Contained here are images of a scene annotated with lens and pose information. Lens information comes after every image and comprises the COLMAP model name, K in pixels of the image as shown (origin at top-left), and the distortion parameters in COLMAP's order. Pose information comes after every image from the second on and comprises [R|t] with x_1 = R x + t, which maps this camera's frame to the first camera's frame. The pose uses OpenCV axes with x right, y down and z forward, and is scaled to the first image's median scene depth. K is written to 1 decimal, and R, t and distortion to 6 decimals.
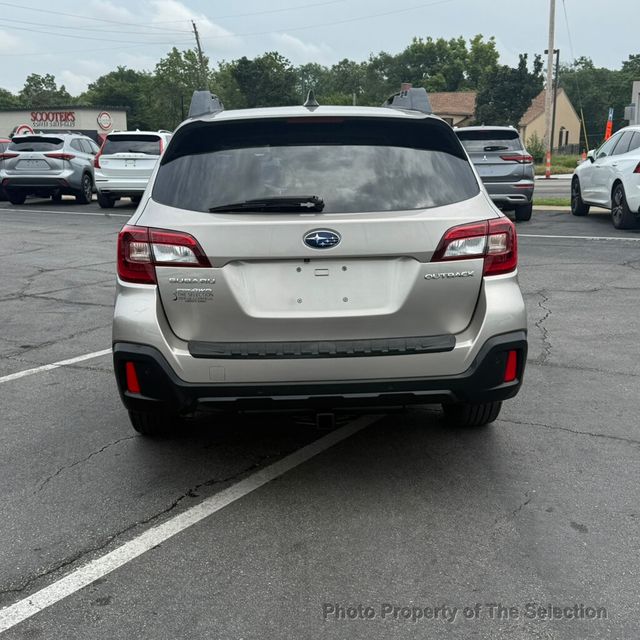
lens RADIAL K [[848.4, 0, 324.2], [0, 848.4, 319.6], [0, 0, 1]] dist [0.087167, 0.000000]
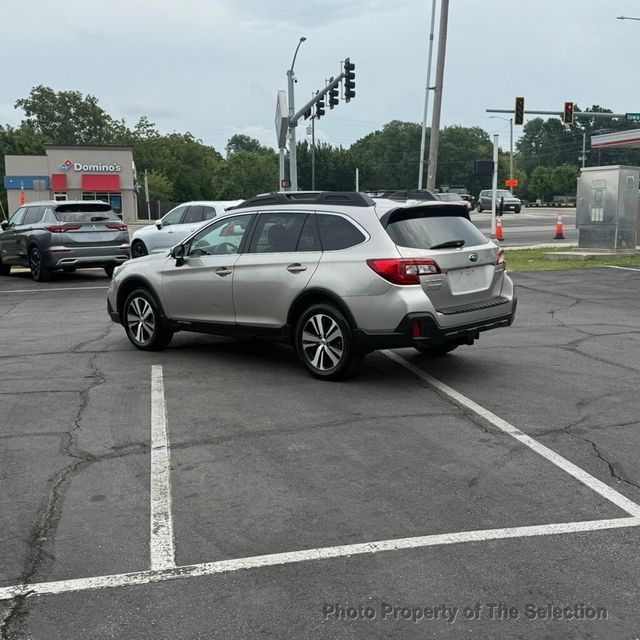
lens RADIAL K [[848.4, 0, 321.3], [0, 848.4, 323.5], [0, 0, 1]] dist [0.087167, 0.000000]
pose [[0.720540, -0.103368, 0.685666, -1.761273], [0.153144, 0.988131, -0.011967, 0.041260], [-0.676291, 0.113628, 0.727818, -0.342835]]
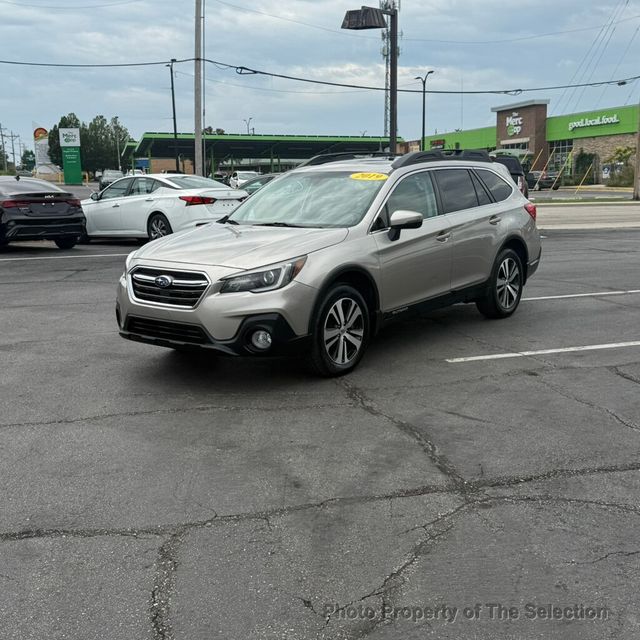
lens RADIAL K [[847.2, 0, 320.9], [0, 847.2, 318.6], [0, 0, 1]] dist [0.091458, 0.000000]
pose [[-0.757479, -0.091398, 0.646430, -1.464967], [0.159735, 0.934112, 0.319250, -0.704645], [-0.633016, 0.345083, -0.692971, 3.288176]]
